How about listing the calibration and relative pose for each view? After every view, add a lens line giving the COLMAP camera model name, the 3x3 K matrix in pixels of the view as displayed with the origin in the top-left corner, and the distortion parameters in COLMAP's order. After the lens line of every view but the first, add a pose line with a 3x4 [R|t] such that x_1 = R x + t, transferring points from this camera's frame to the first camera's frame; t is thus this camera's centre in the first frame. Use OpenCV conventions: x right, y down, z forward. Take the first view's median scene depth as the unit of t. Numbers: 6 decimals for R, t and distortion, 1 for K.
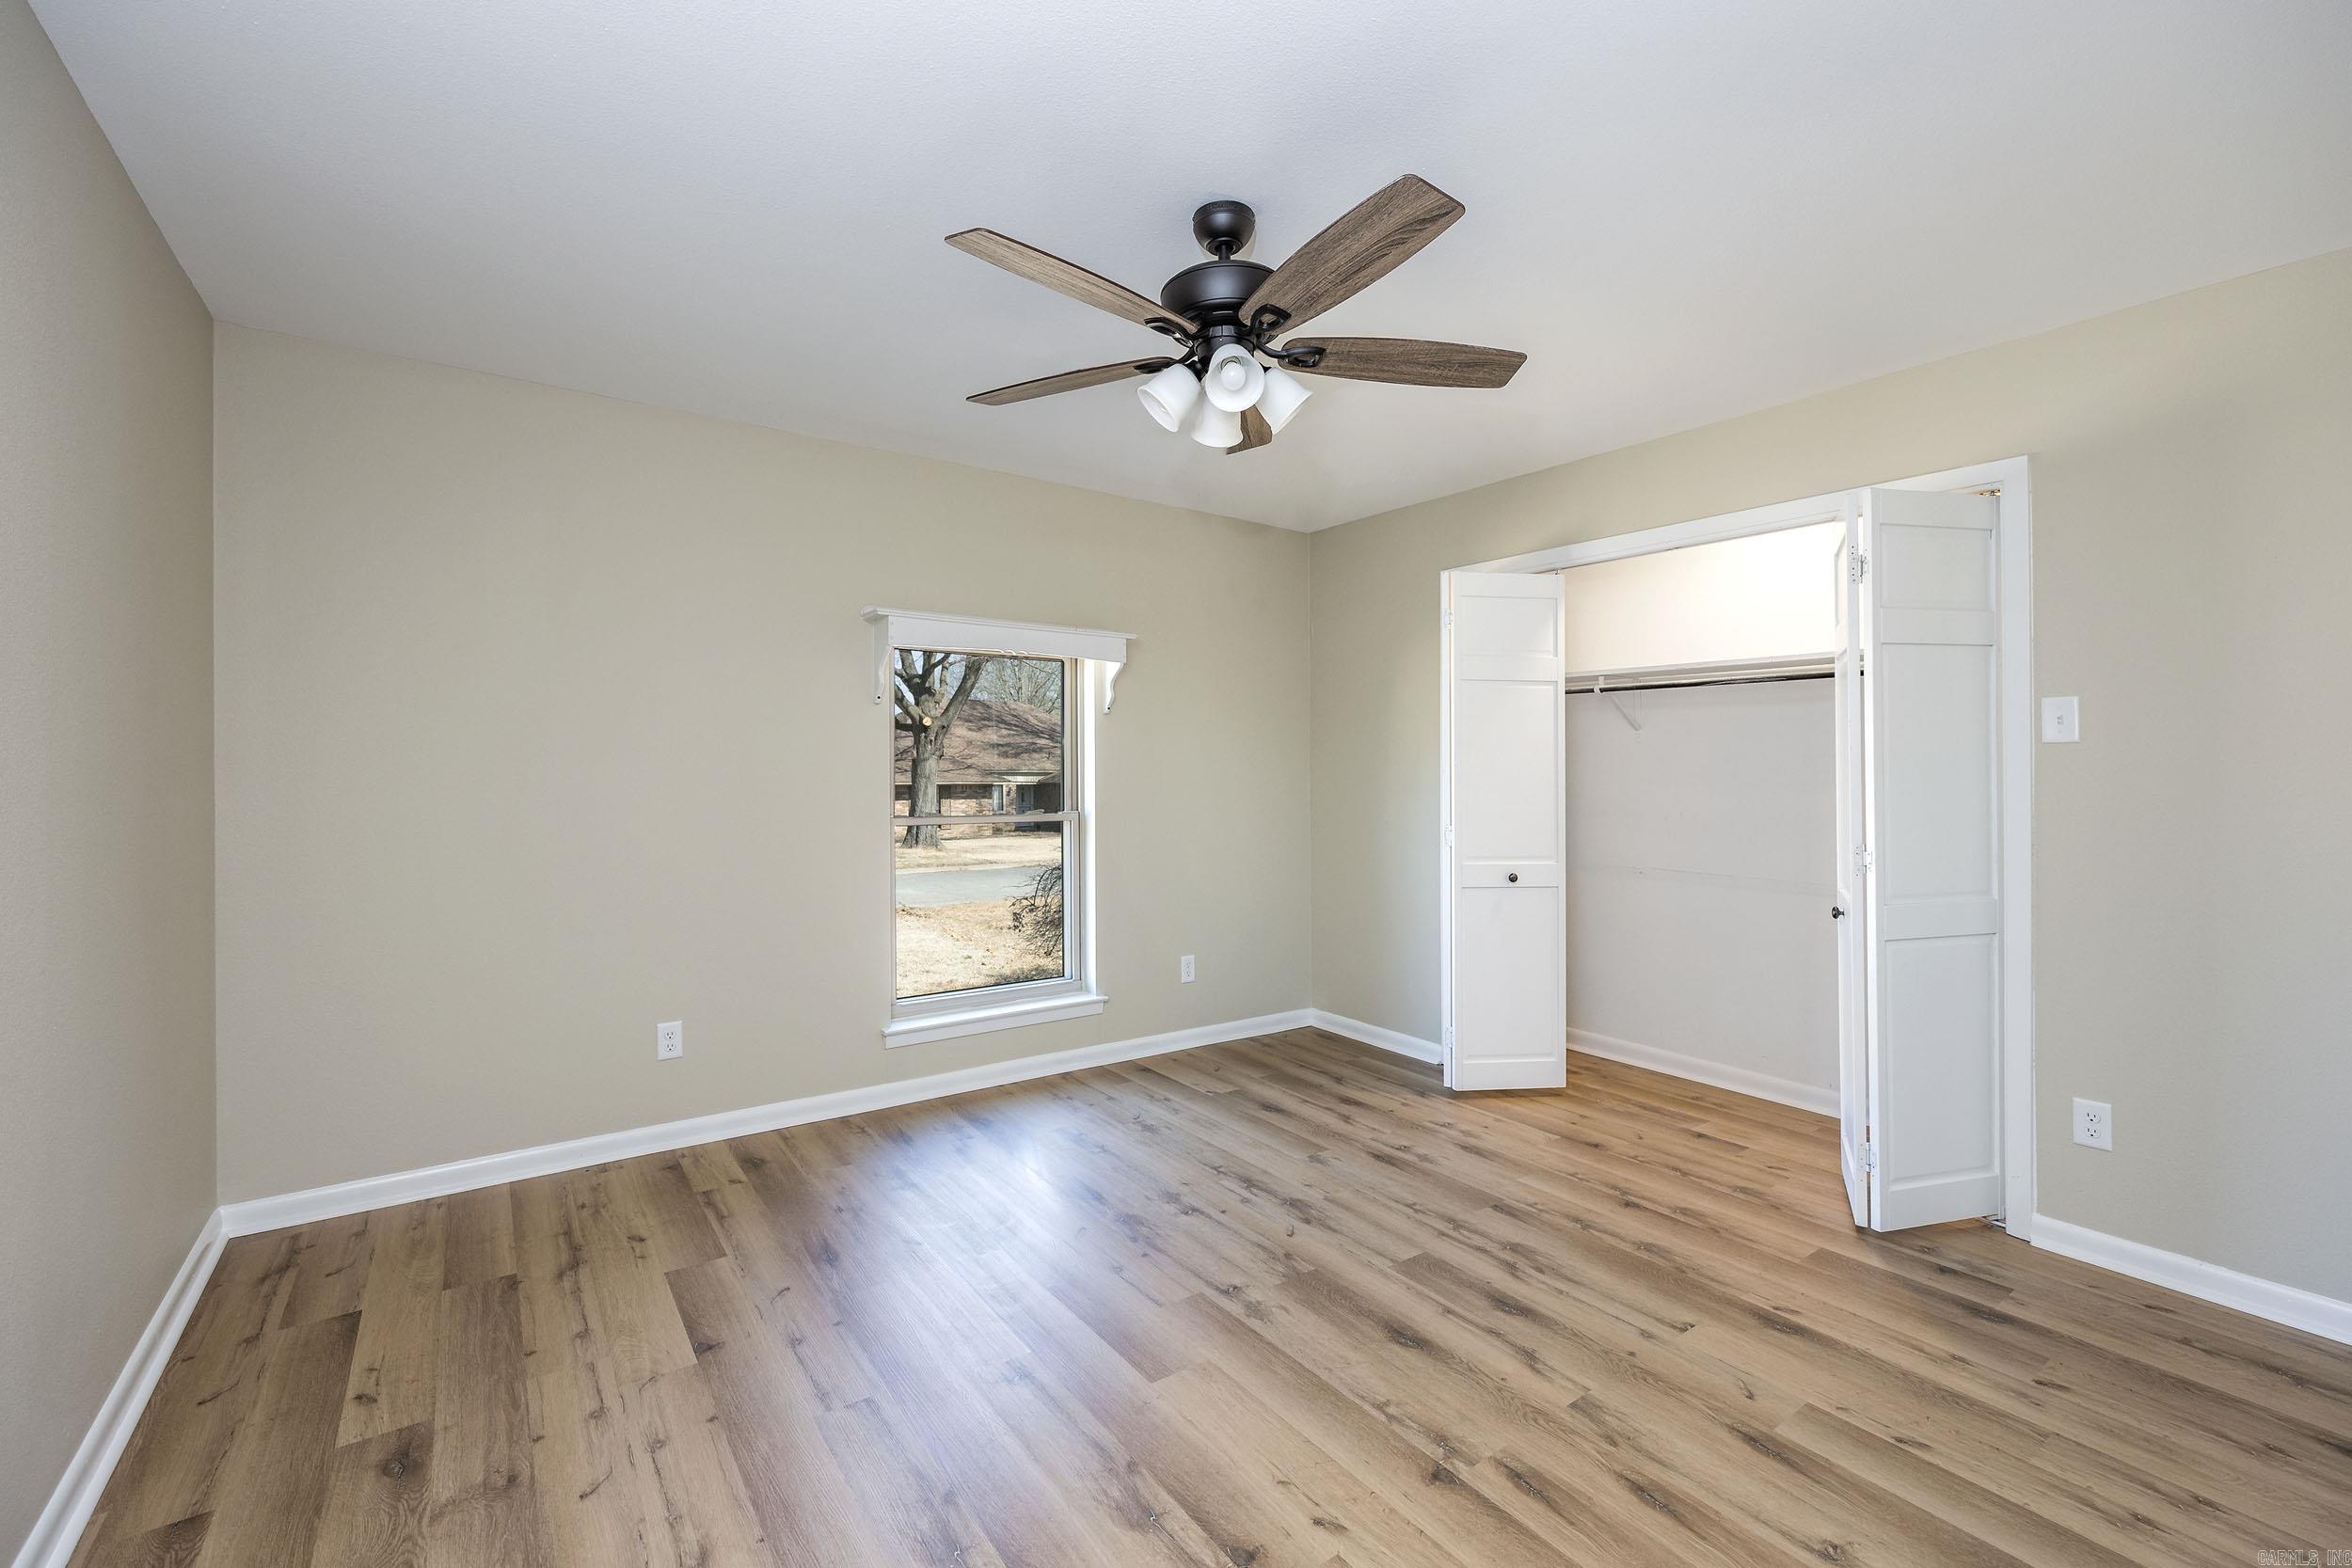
lens RADIAL K [[991.2, 0, 1146.3], [0, 991.2, 777.1], [0, 0, 1]] dist [-0.001004, -0.000193]
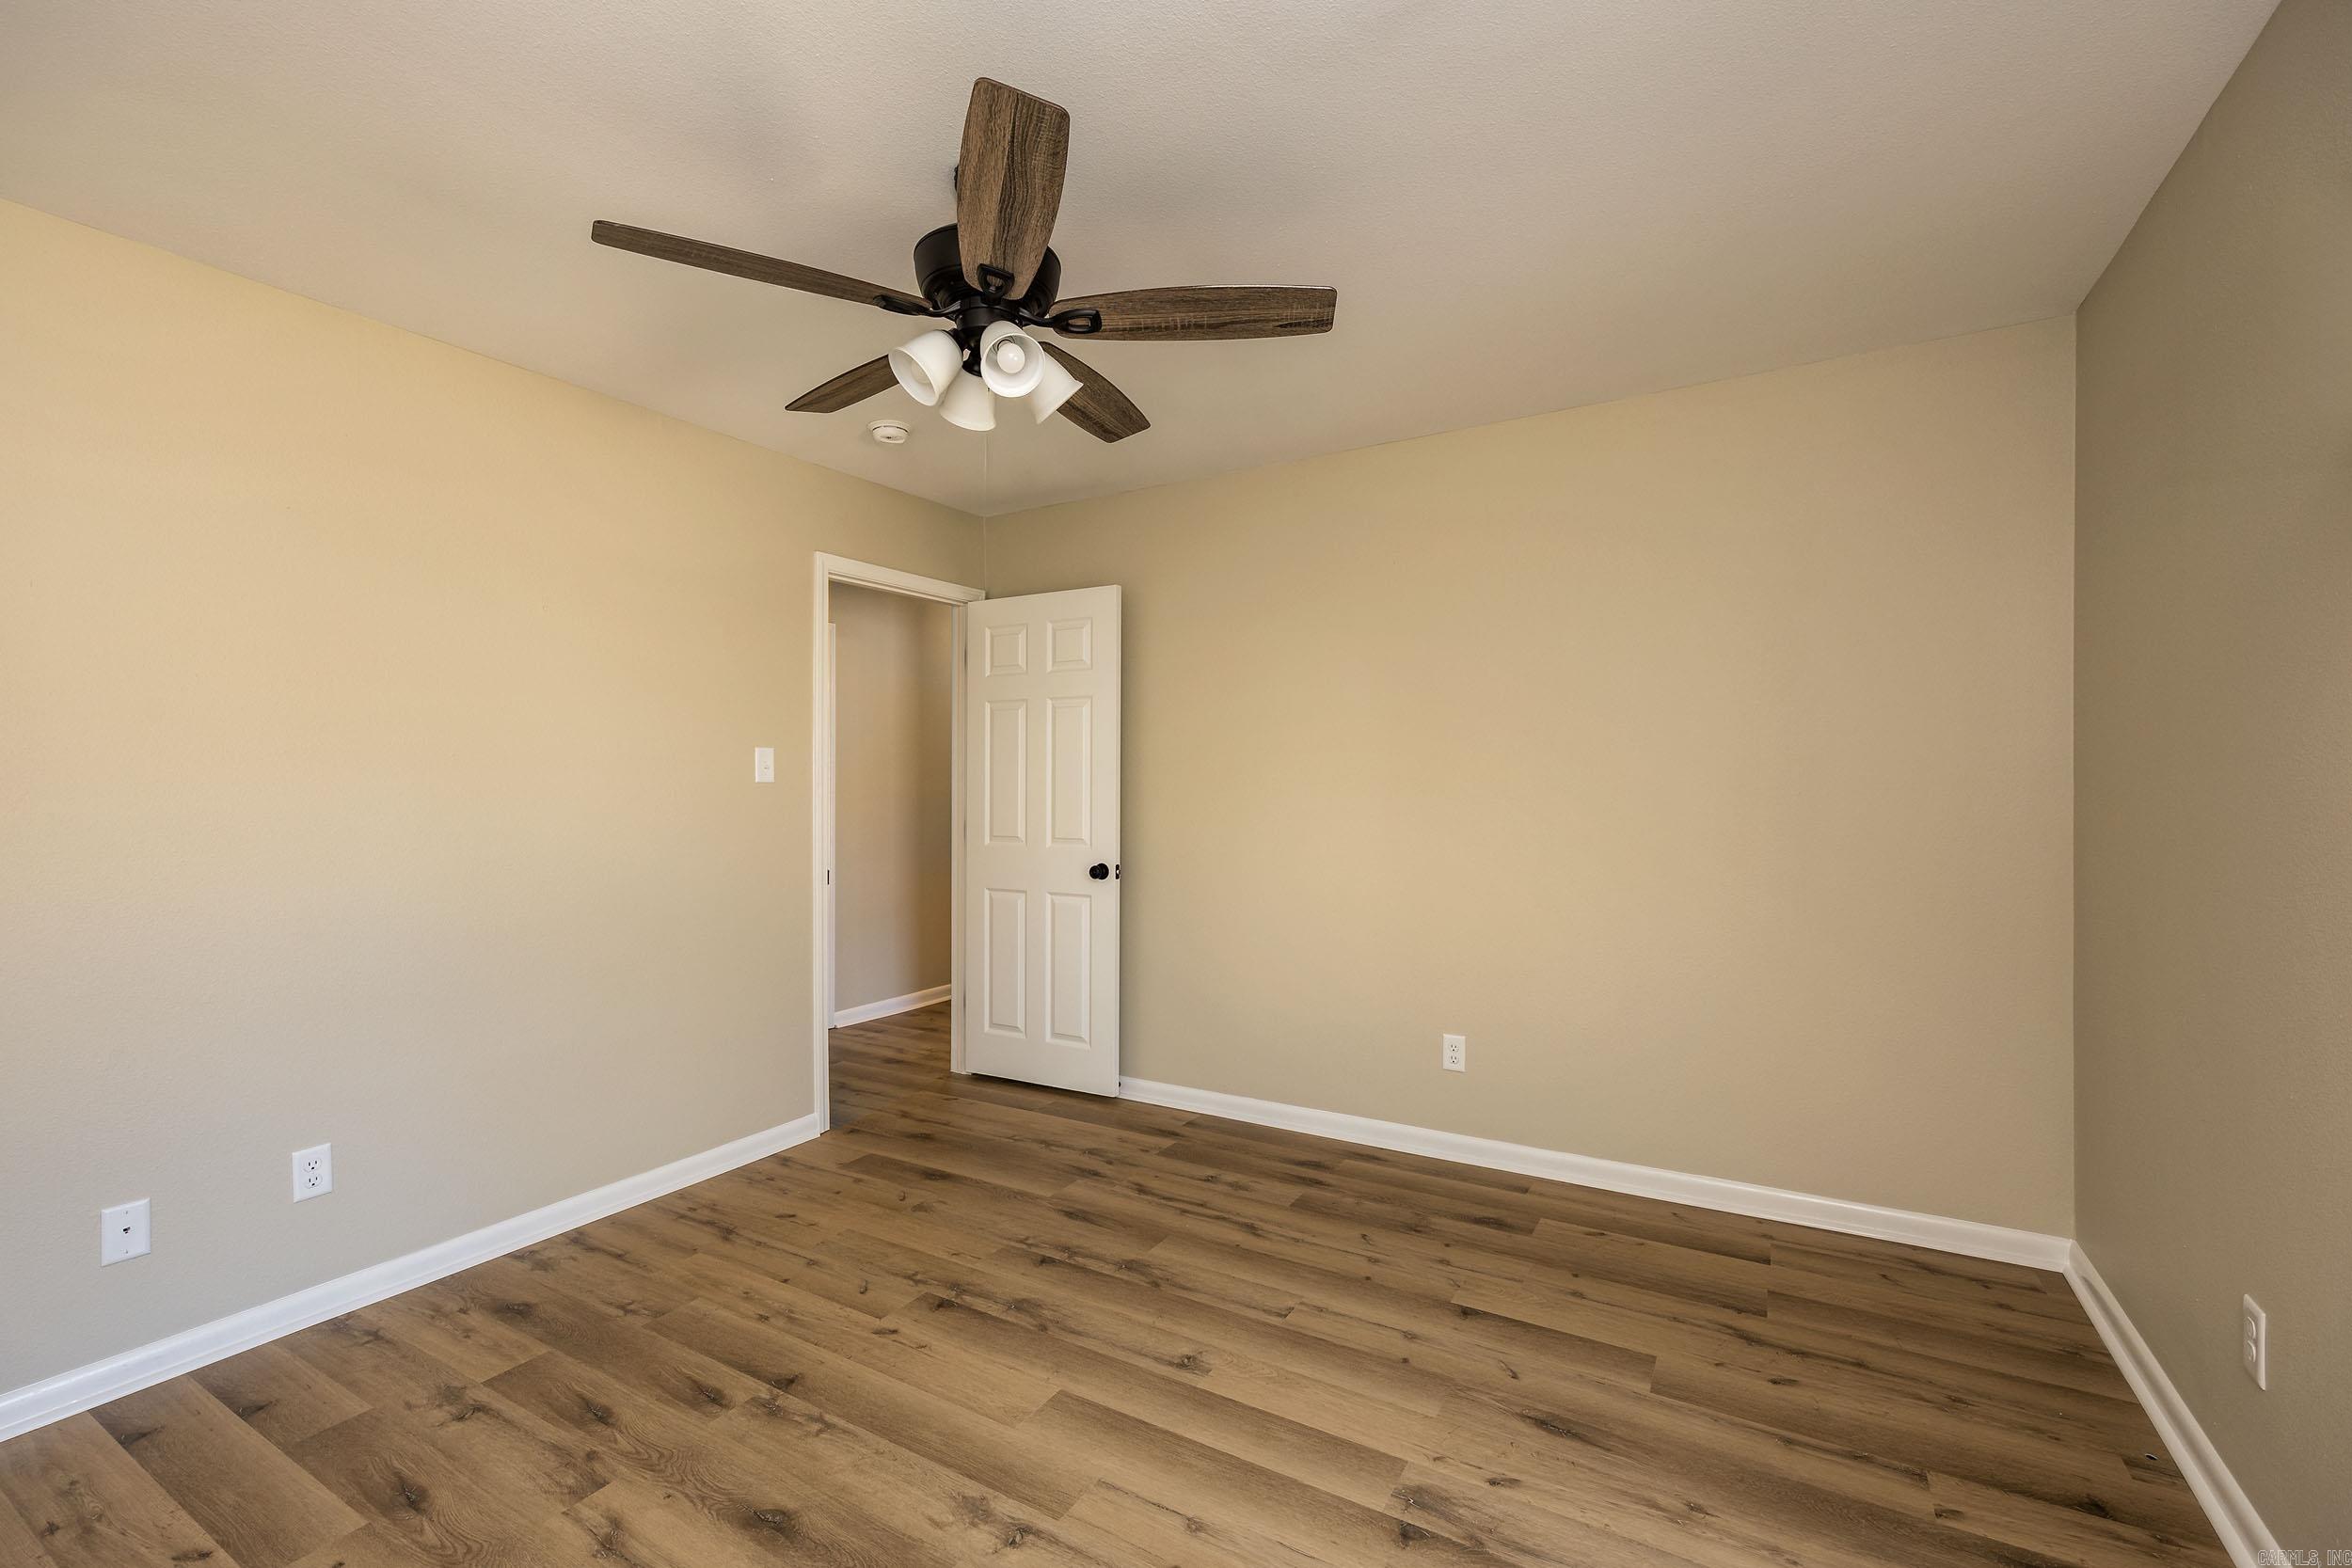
lens RADIAL K [[991.2, 0, 1146.3], [0, 991.2, 777.1], [0, 0, 1]] dist [-0.001004, -0.000193]
pose [[-0.917729, -0.001040, -0.397207, 0.336817], [-0.001340, 0.999999, 0.000478, -0.008652], [0.397206, 0.000971, -0.917729, 2.025803]]
